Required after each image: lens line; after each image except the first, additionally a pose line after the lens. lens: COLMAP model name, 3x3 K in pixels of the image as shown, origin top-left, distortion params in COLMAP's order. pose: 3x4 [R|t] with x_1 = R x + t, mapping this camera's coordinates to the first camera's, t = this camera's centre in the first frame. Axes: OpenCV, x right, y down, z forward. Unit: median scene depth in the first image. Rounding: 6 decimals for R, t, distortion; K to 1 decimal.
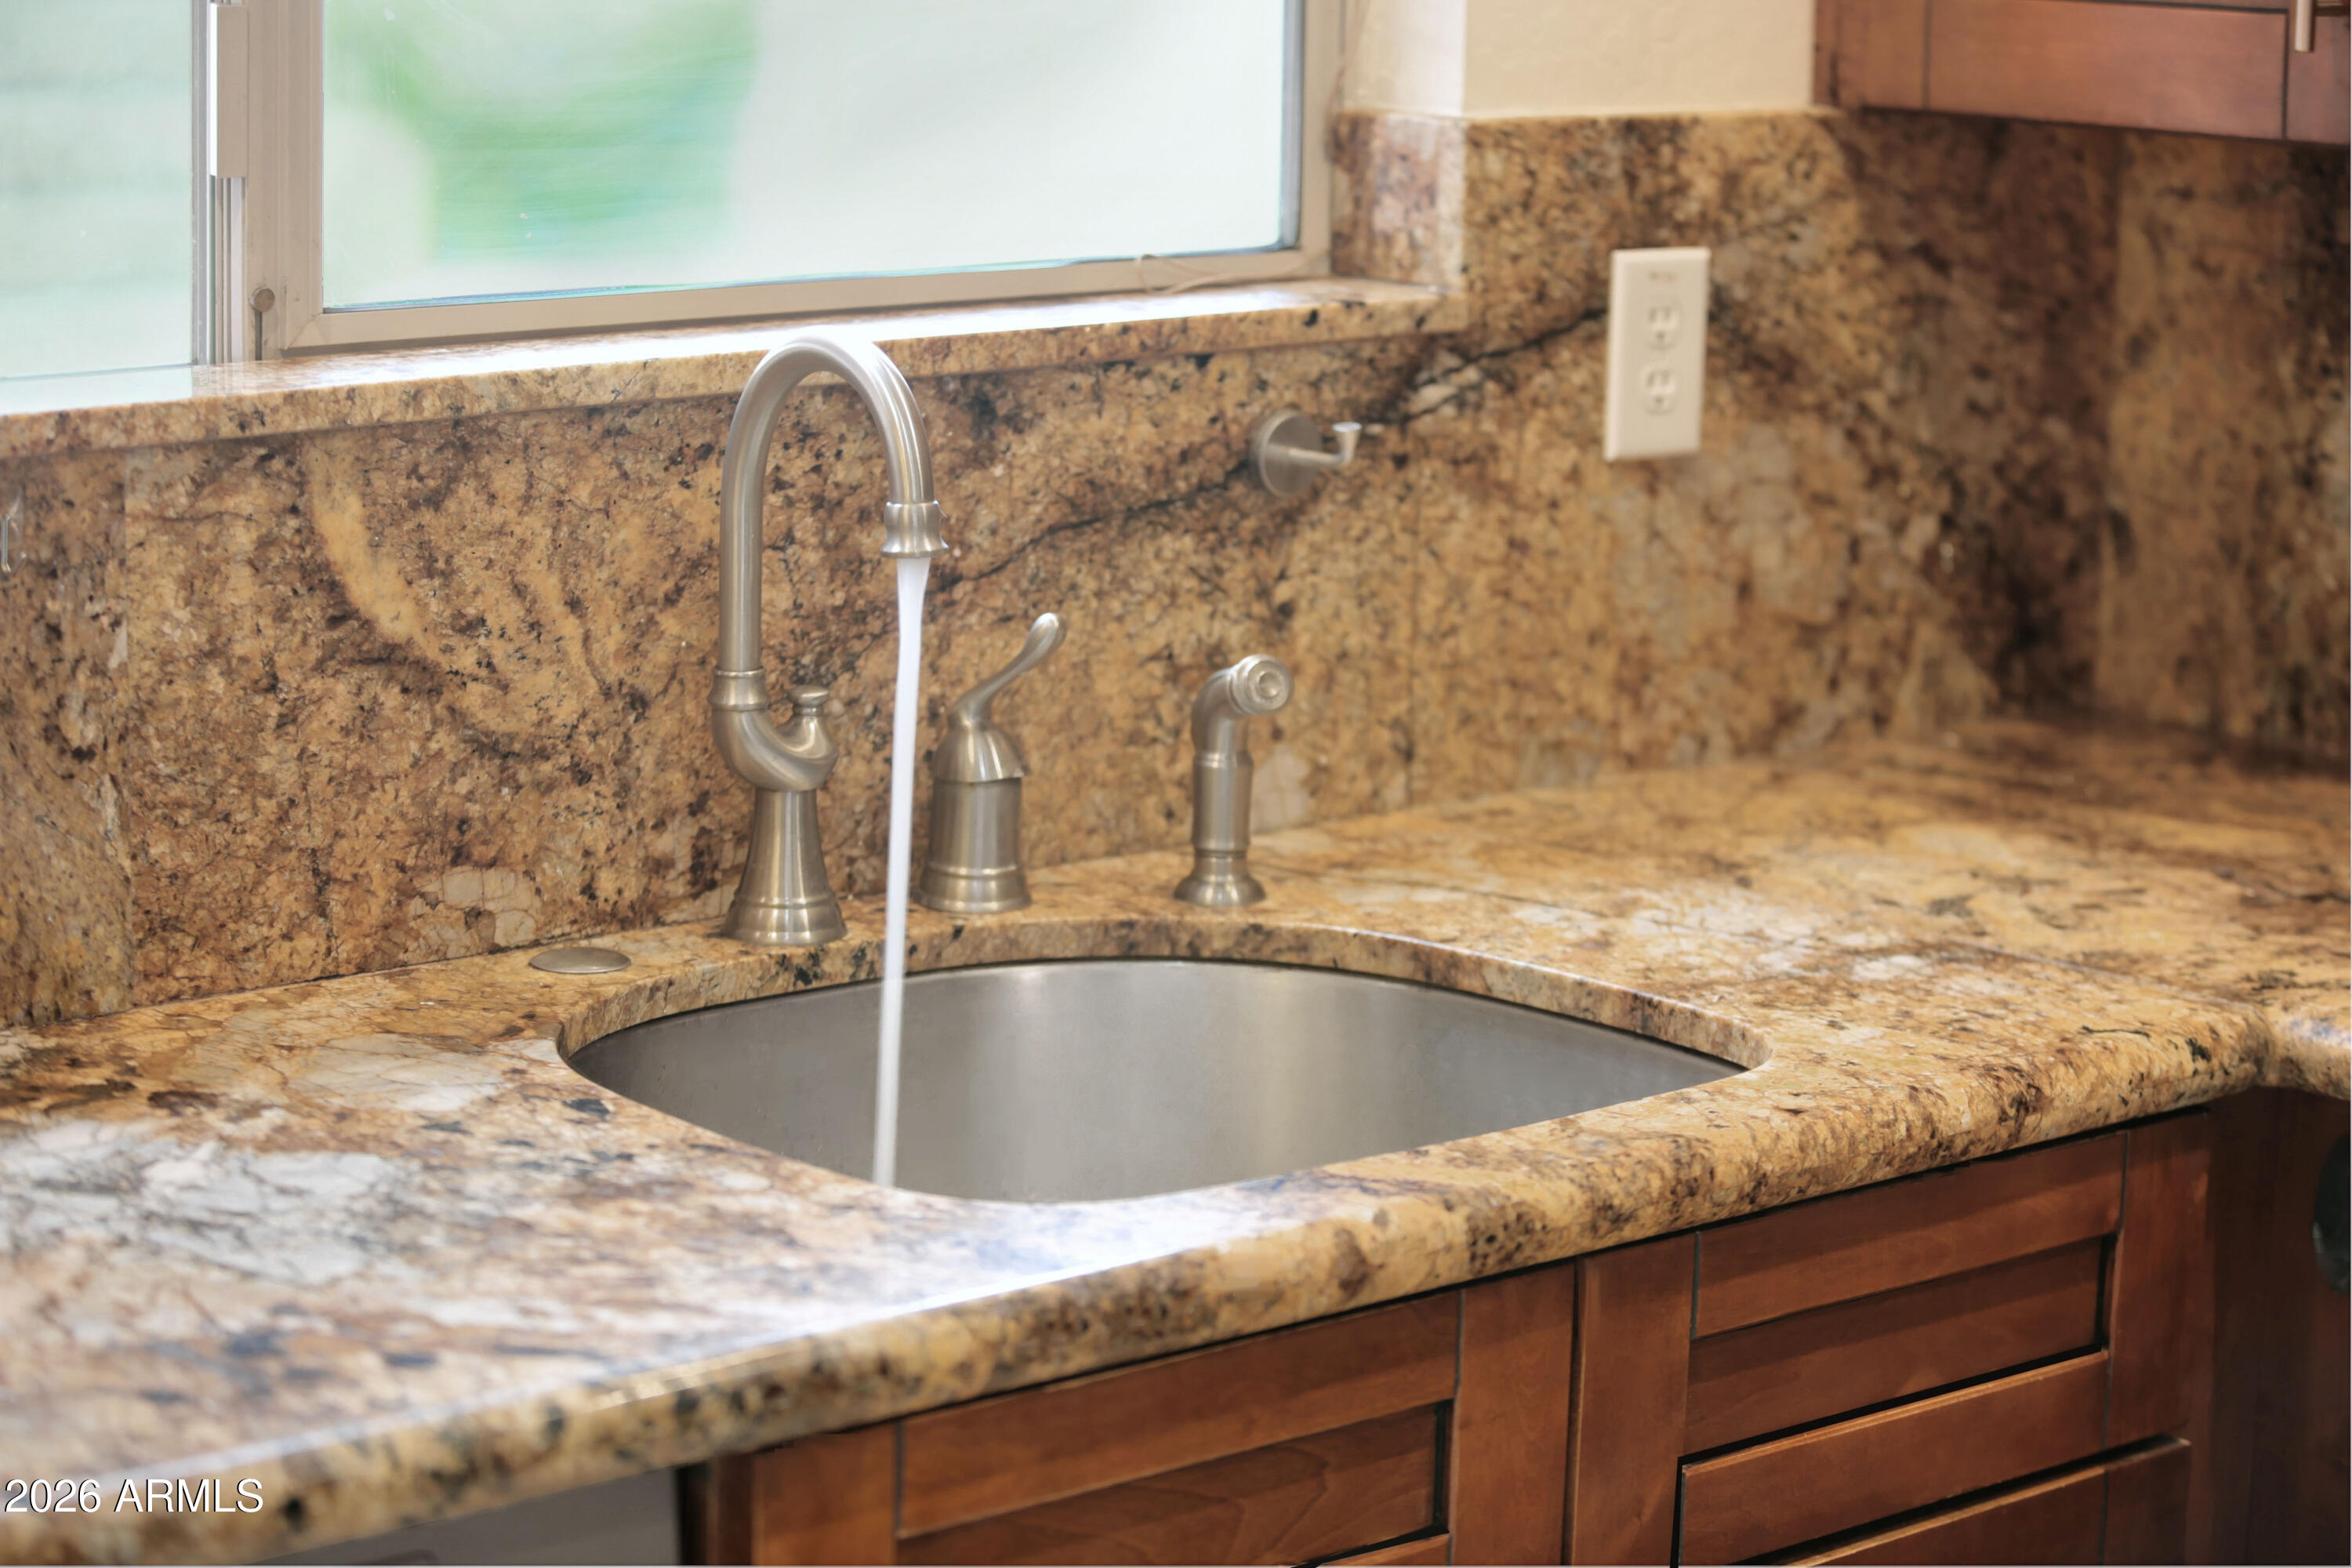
lens RADIAL K [[5403.1, 0, 1176.0], [0, 5403.1, 784.0], [0, 0, 1]] dist [-0.264460, -0.315564]
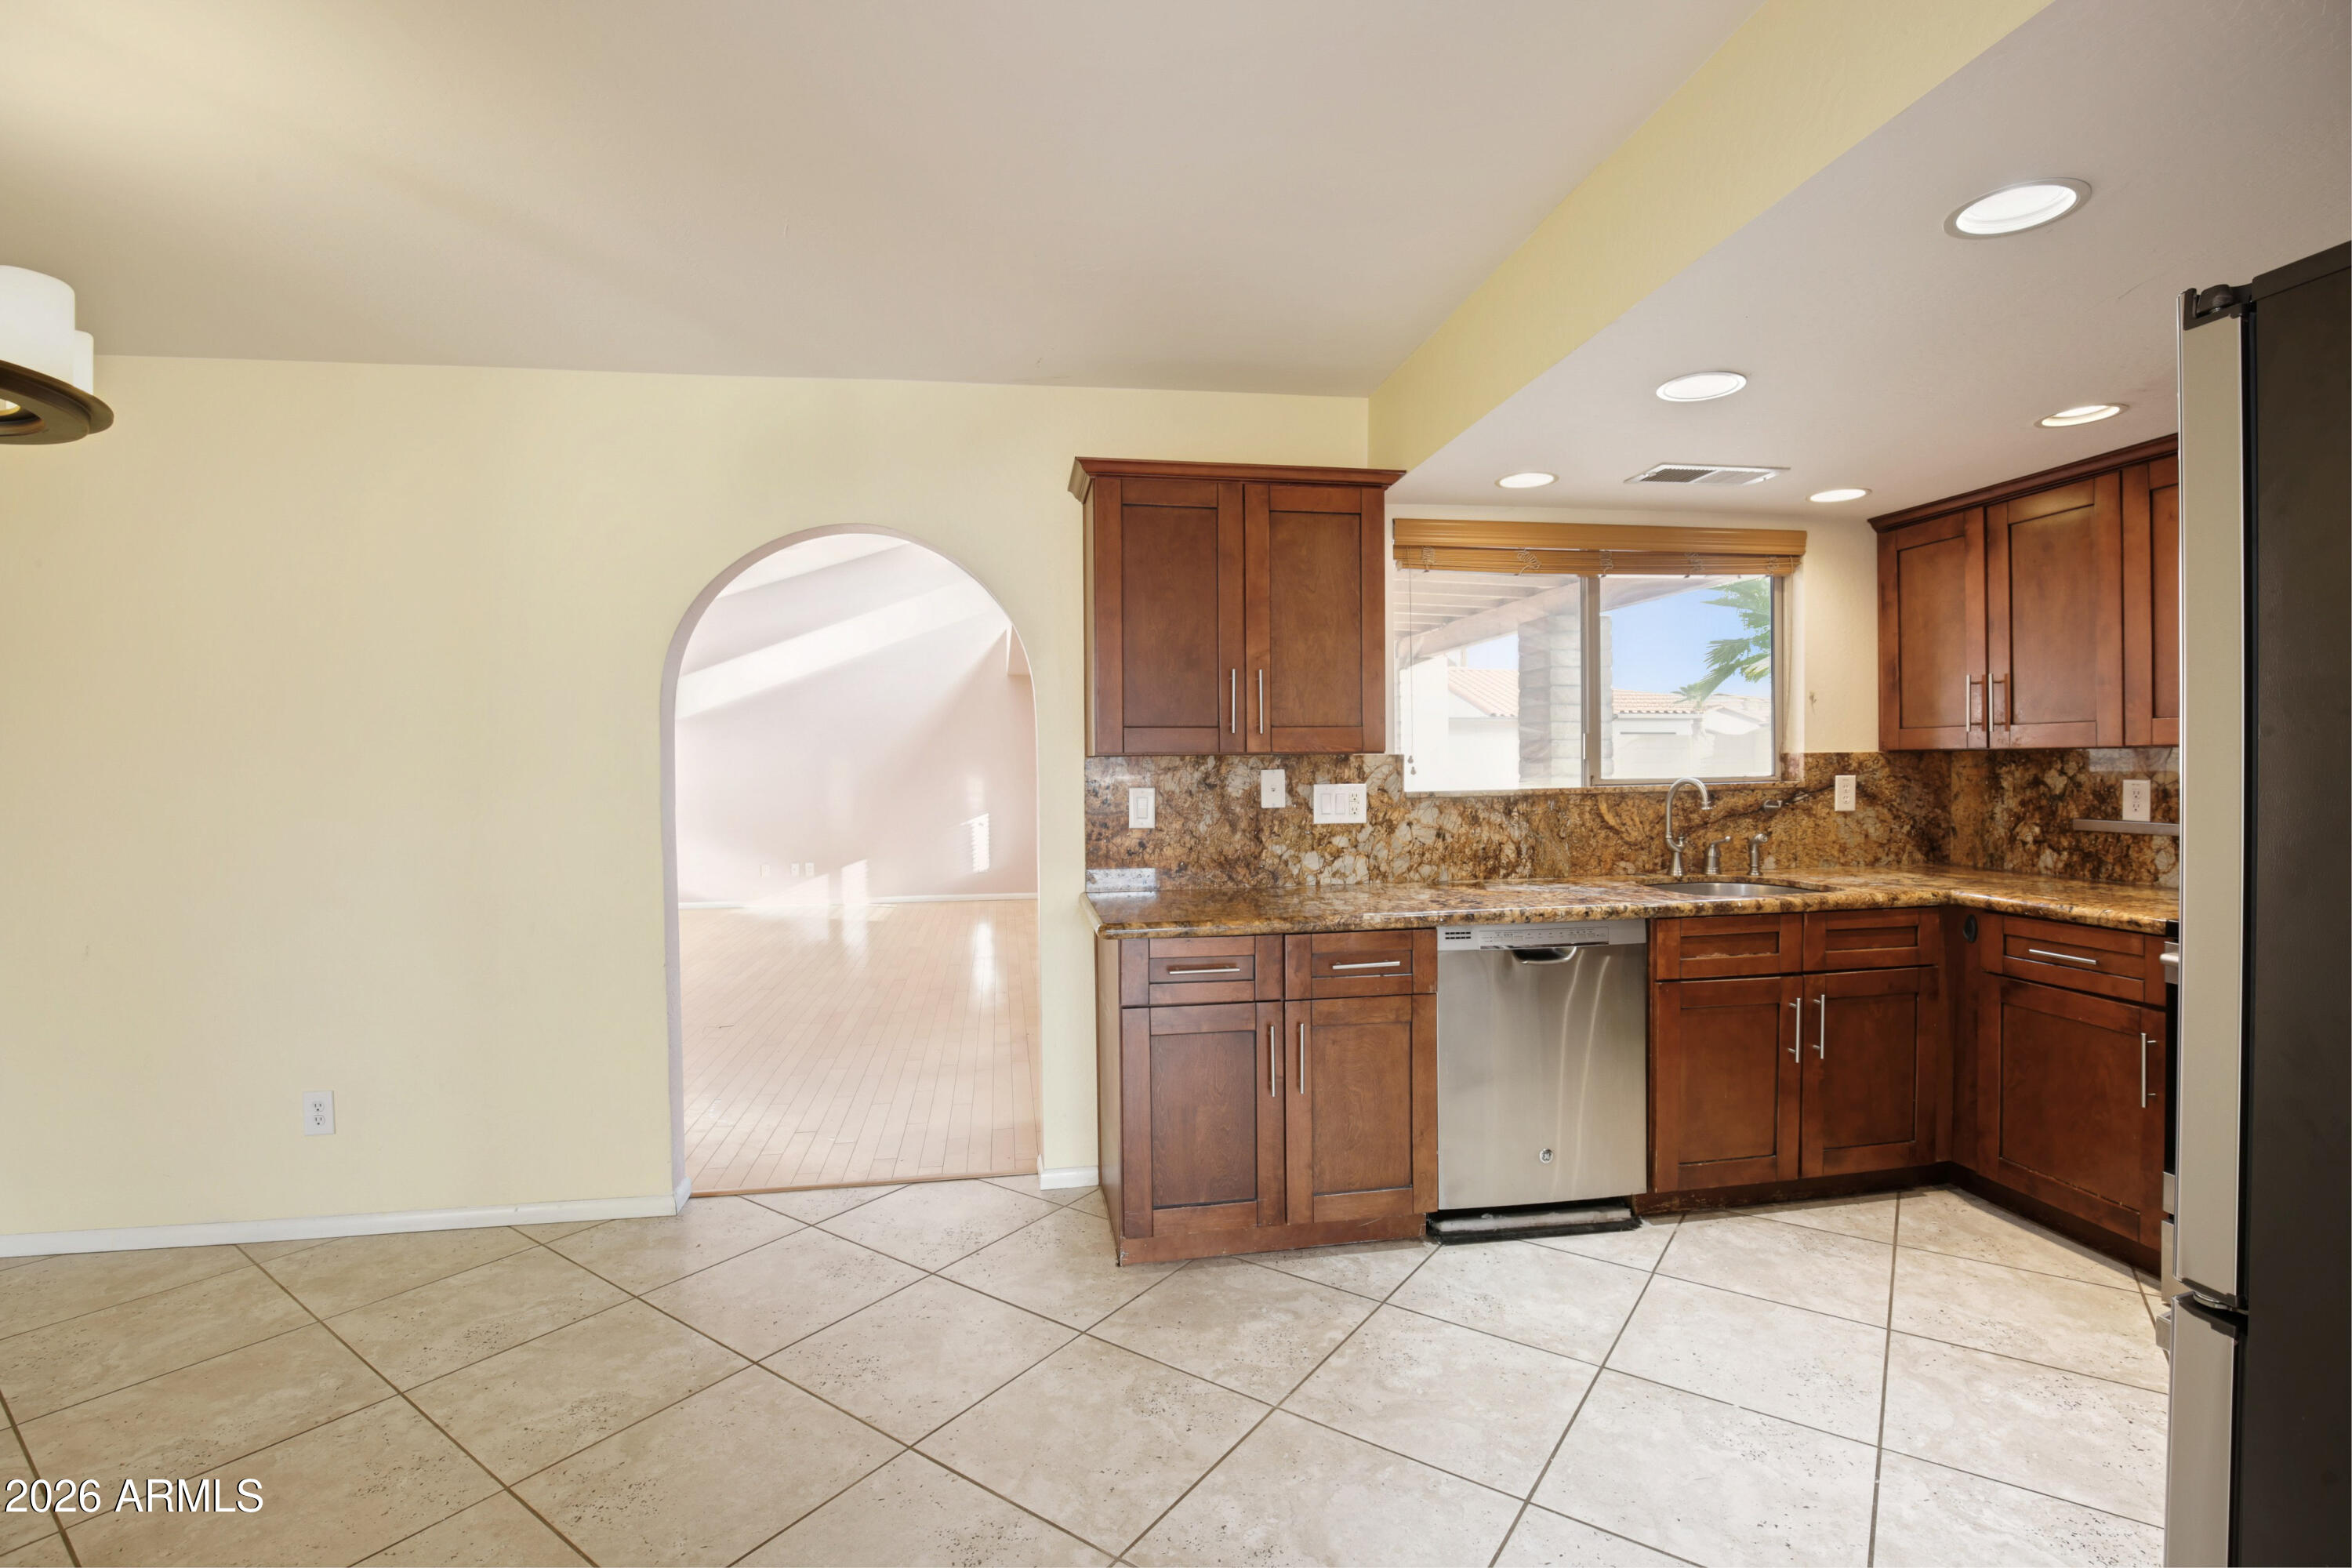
lens RADIAL K [[1076.8, 0, 1186.3], [0, 1076.8, 787.3], [0, 0, 1]] dist [-0.024283, 0.000690]
pose [[0.853053, -0.014825, -0.521614, 0.087478], [-0.066968, 0.988221, -0.137606, 0.125997], [0.517510, 0.152316, 0.842011, -0.357711]]
